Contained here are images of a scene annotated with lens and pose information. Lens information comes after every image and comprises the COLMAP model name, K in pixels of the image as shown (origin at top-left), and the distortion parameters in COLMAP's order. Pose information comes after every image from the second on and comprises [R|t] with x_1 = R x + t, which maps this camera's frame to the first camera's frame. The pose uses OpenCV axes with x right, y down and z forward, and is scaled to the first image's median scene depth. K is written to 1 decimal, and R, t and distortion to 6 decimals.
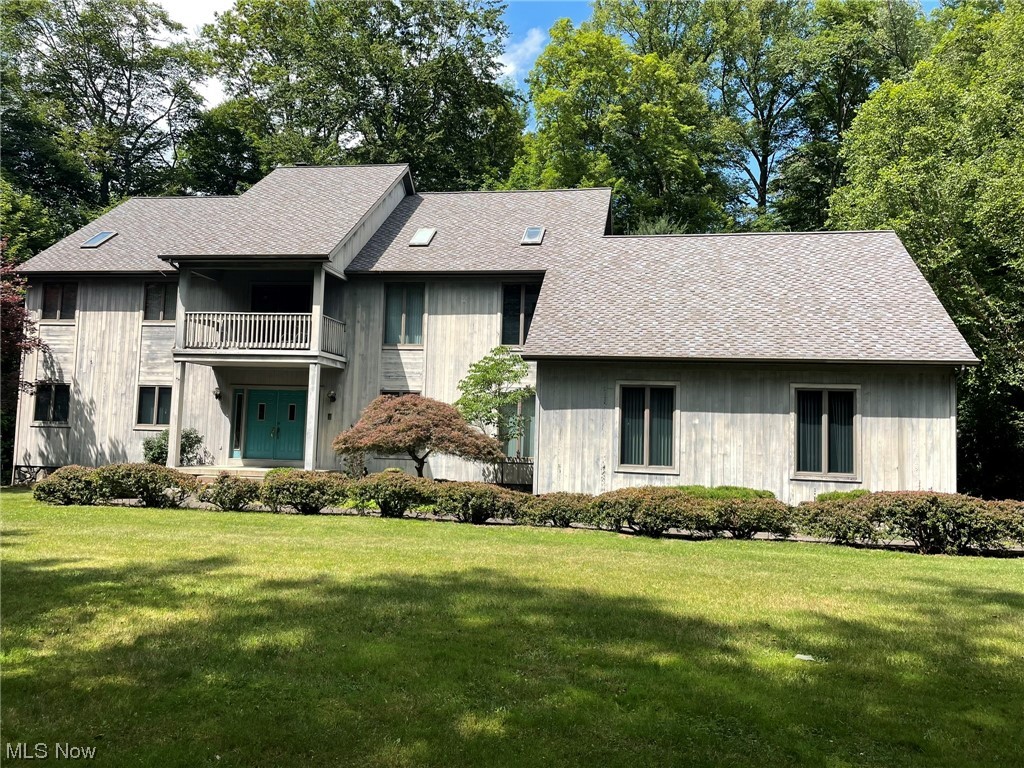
lens RADIAL K [[776.9, 0, 517.2], [0, 776.9, 379.2], [0, 0, 1]] dist [0.014433, 0.000798]
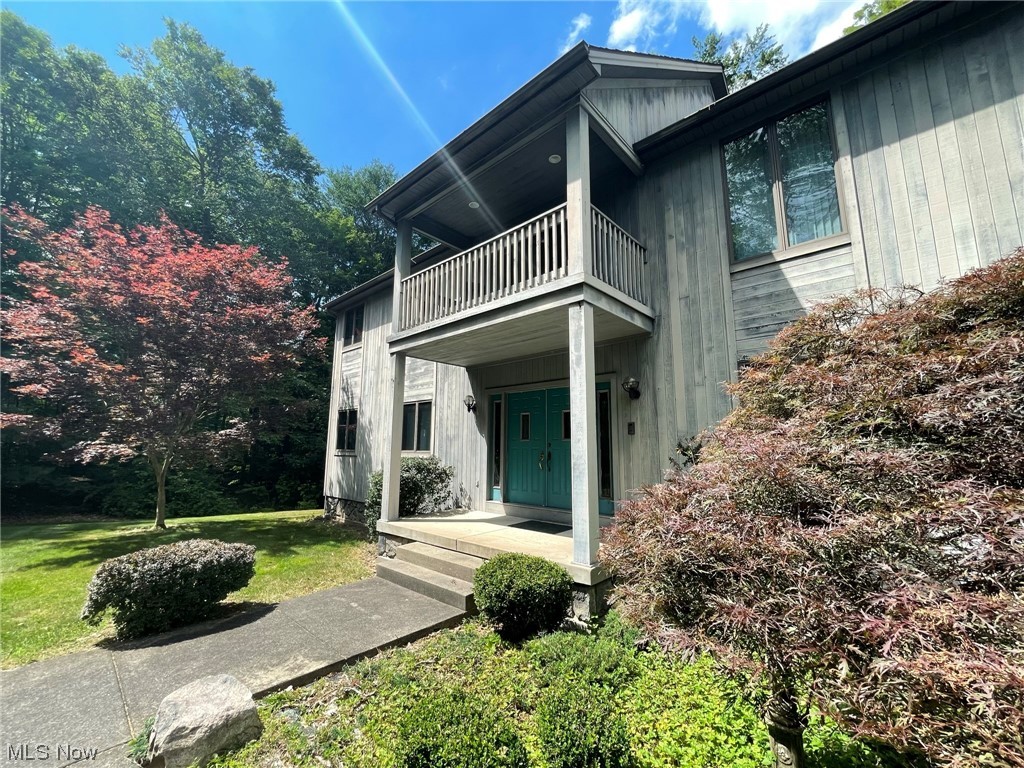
lens RADIAL K [[412.4, 0, 517.9], [0, 412.4, 377.7], [0, 0, 1]] dist [-0.004054, -0.000232]
pose [[0.848682, -0.111685, -0.516977, -0.160456], [0.054883, 0.990770, -0.123945, 0.044415], [0.526049, 0.076817, 0.846978, 0.727714]]
